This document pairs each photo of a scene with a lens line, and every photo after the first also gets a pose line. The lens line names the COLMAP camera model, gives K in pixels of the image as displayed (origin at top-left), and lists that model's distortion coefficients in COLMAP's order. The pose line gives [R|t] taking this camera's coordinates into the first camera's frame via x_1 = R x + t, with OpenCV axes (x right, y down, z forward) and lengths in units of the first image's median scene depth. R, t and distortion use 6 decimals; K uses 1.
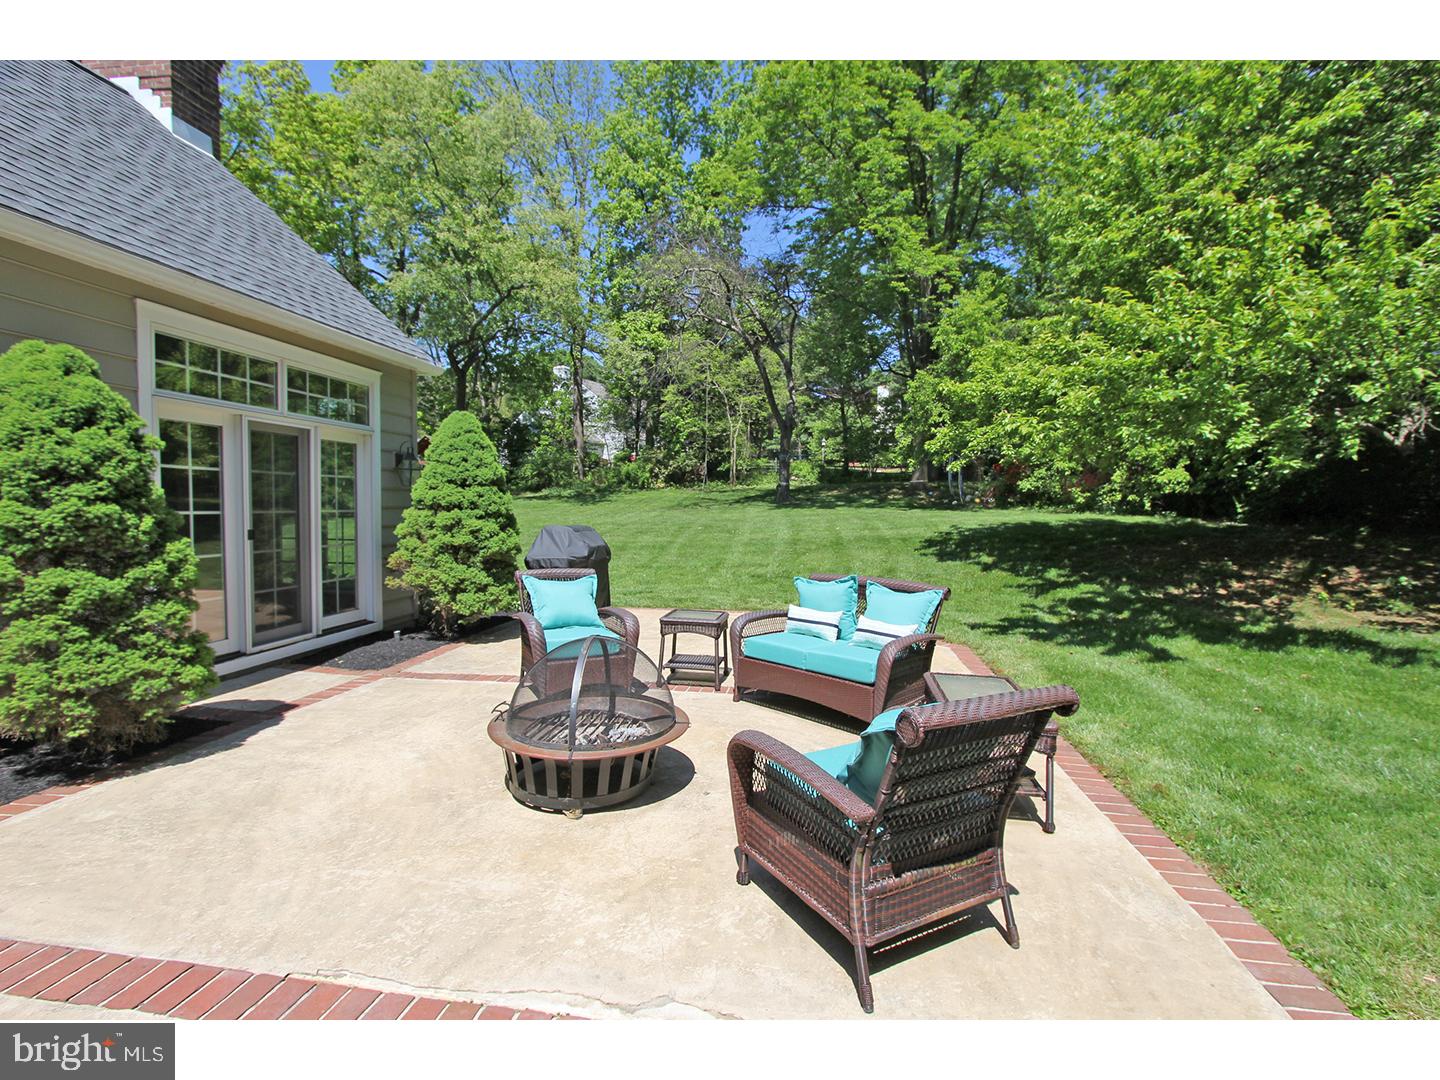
lens RADIAL K [[659.3, 0, 729.3], [0, 659.3, 546.1], [0, 0, 1]] dist [-0.017261, 0.000243]
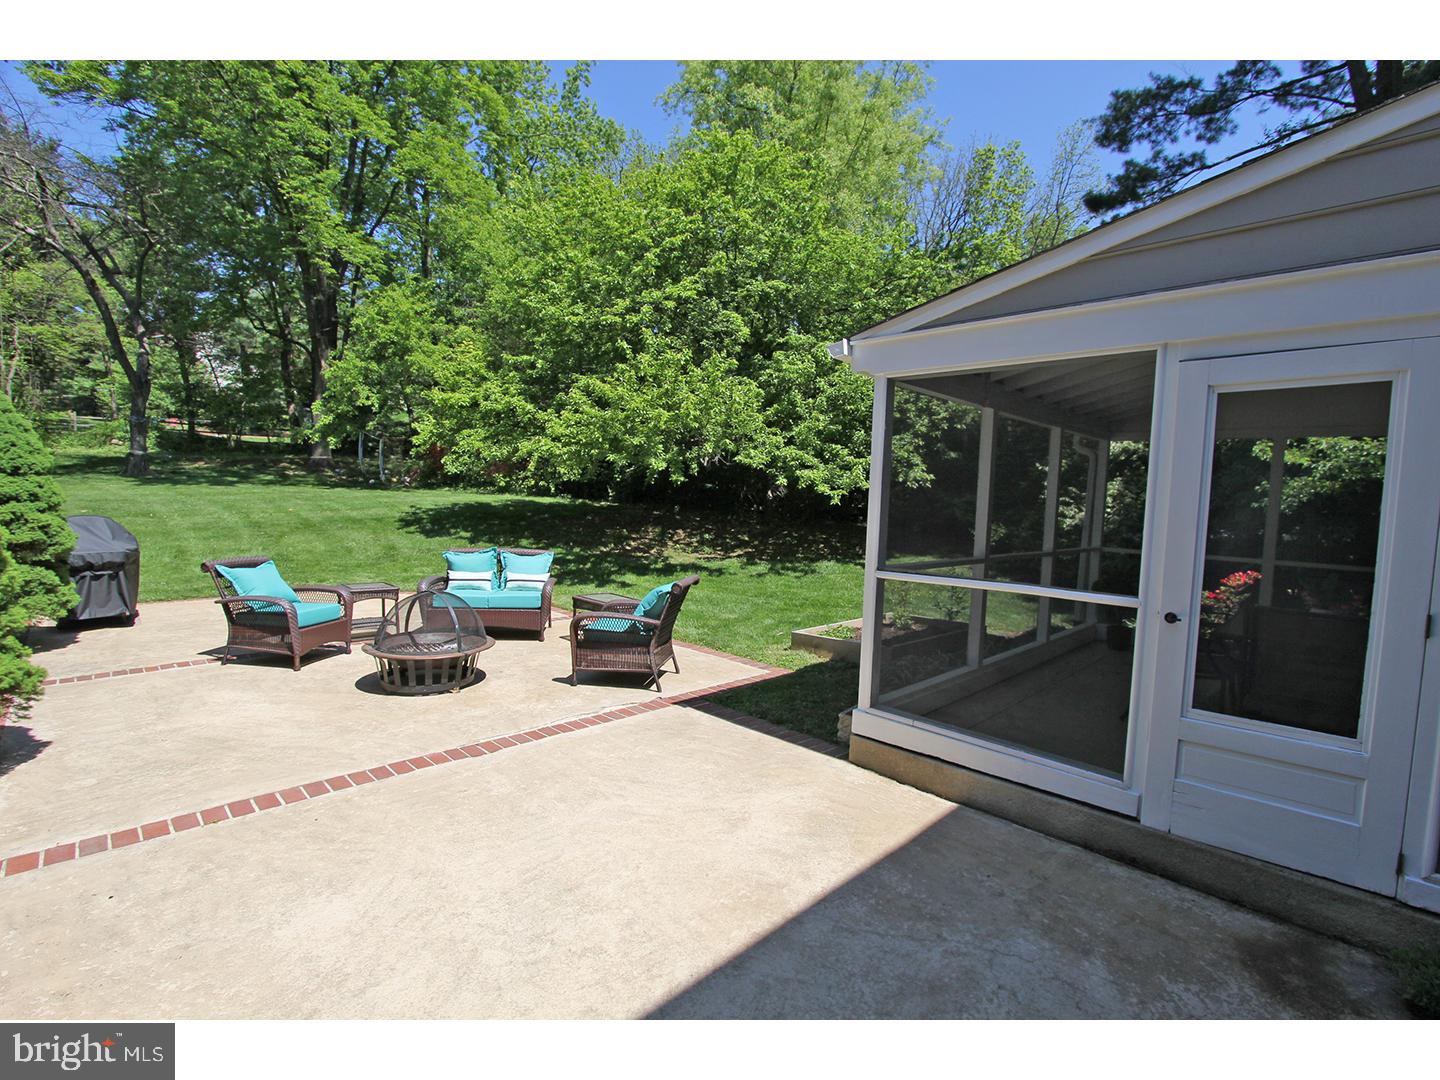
lens RADIAL K [[659.3, 0, 721.7], [0, 659.3, 538.9], [0, 0, 1]] dist [-0.017261, 0.000243]
pose [[0.621177, -0.047234, 0.782246, -0.502531], [0.024253, 0.998862, 0.041055, -0.019089], [-0.783295, -0.006530, 0.621616, -0.272767]]
